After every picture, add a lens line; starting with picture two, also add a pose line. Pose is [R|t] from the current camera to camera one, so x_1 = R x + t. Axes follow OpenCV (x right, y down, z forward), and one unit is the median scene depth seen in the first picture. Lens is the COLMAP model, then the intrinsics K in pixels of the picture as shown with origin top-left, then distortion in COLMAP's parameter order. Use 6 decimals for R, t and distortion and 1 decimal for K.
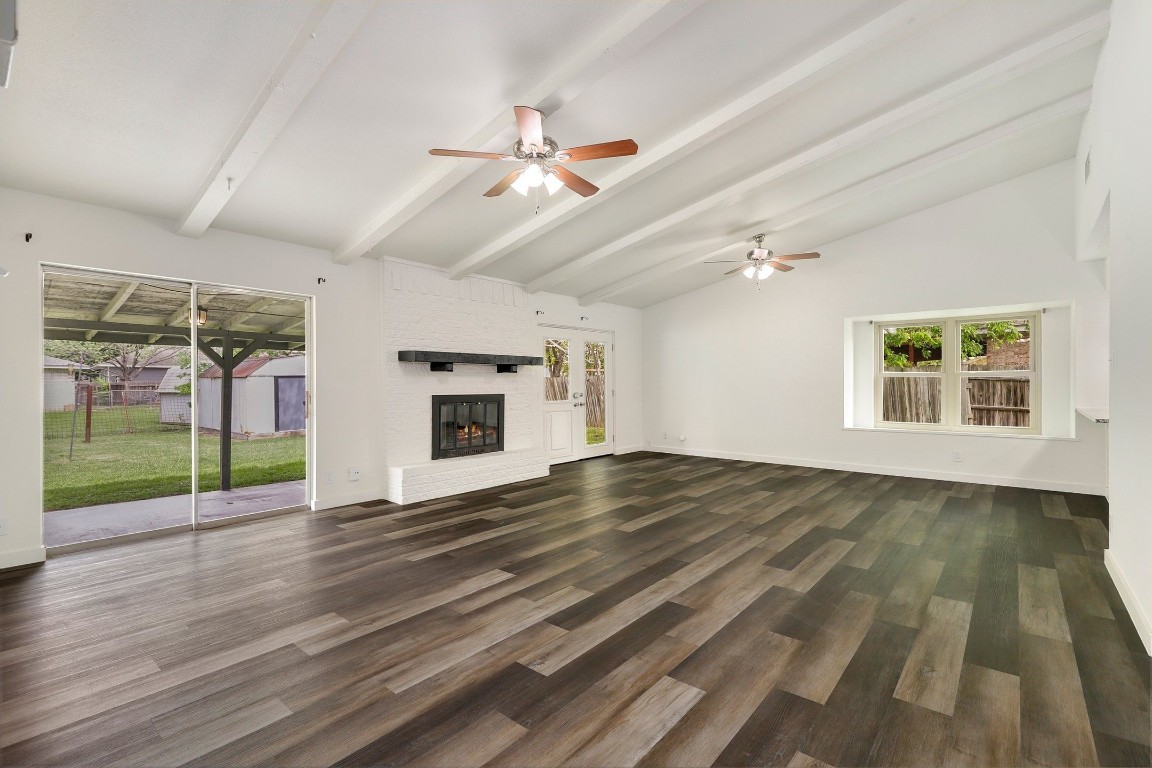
lens RADIAL K [[538.5, 0, 583.2], [0, 538.5, 385.6], [0, 0, 1]] dist [0.002067, 0.000307]
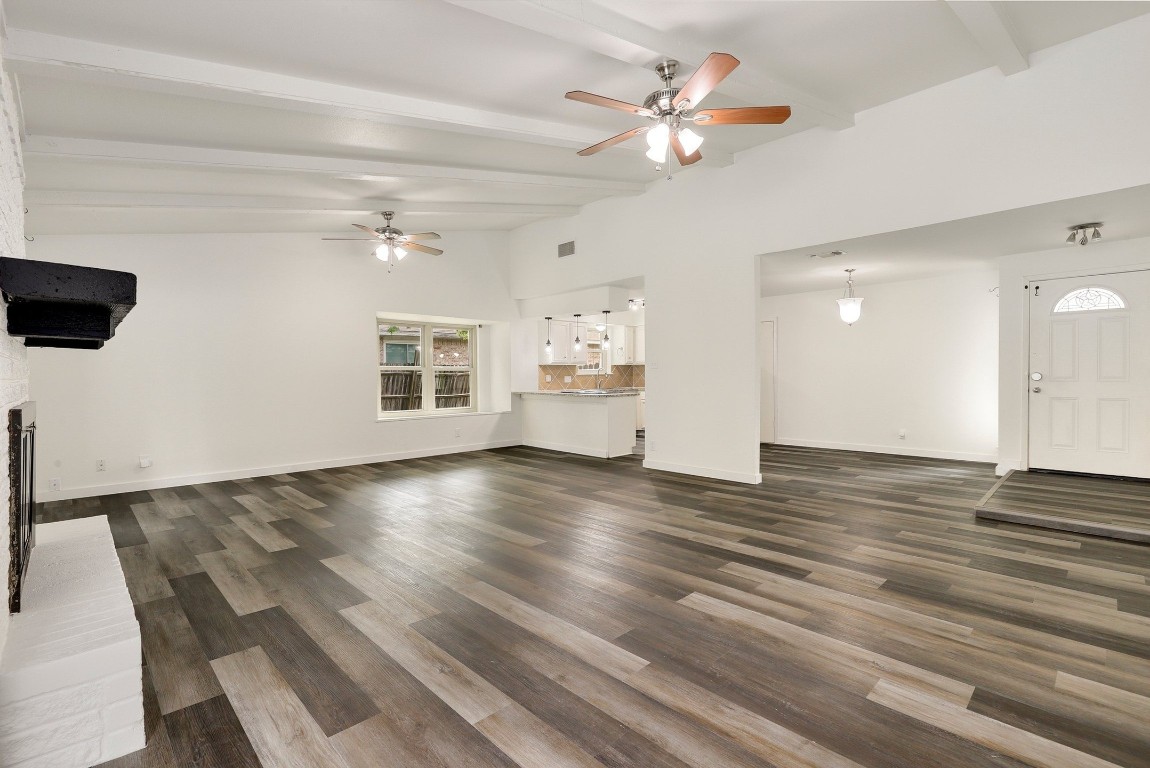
lens RADIAL K [[509.6, 0, 612.3], [0, 509.6, 383.1], [0, 0, 1]] dist [0.000787, 0.000269]
pose [[0.077066, -0.015748, 0.996902, -0.813581], [0.012431, 0.999813, 0.014833, -0.001231], [-0.996948, 0.011250, 0.077248, 0.906382]]
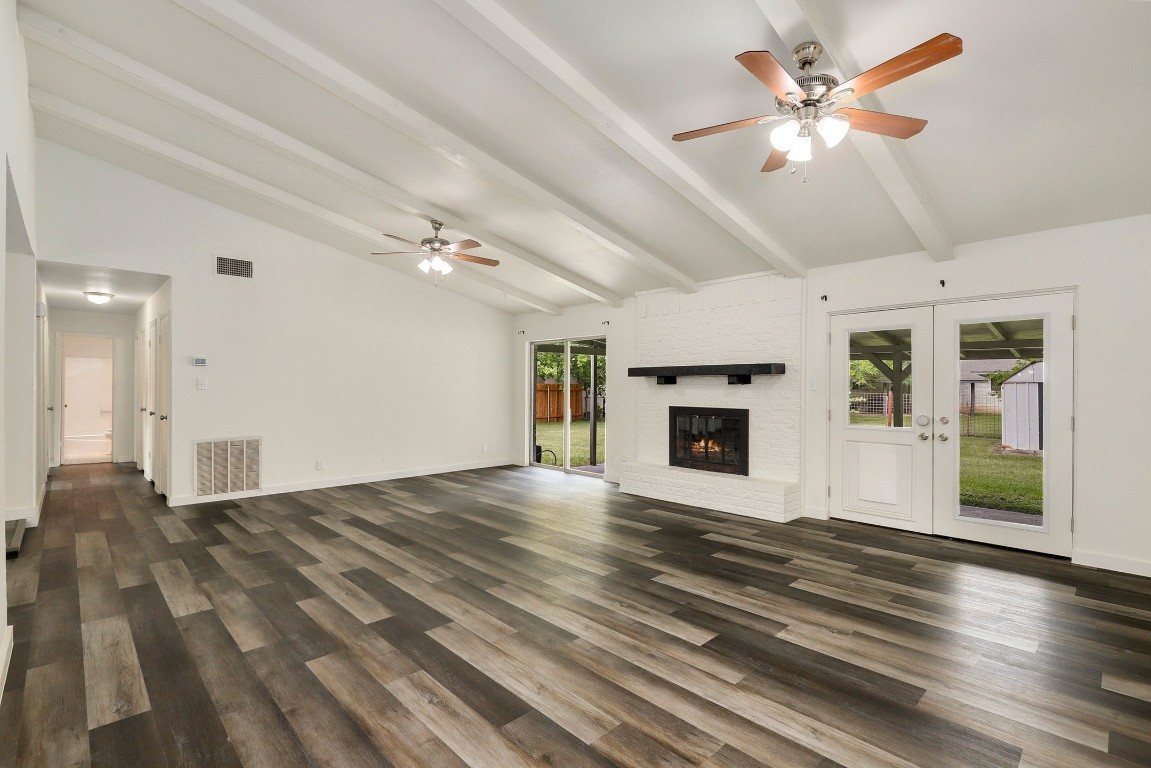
lens RADIAL K [[542.3, 0, 575.5], [0, 542.3, 384.0], [0, 0, 1]] dist [-0.002001, 0.000842]
pose [[-0.138880, -0.002381, -0.990306, 1.231842], [-0.005524, 0.999983, -0.001630, -0.034721], [0.990294, 0.005244, -0.138891, 1.425087]]
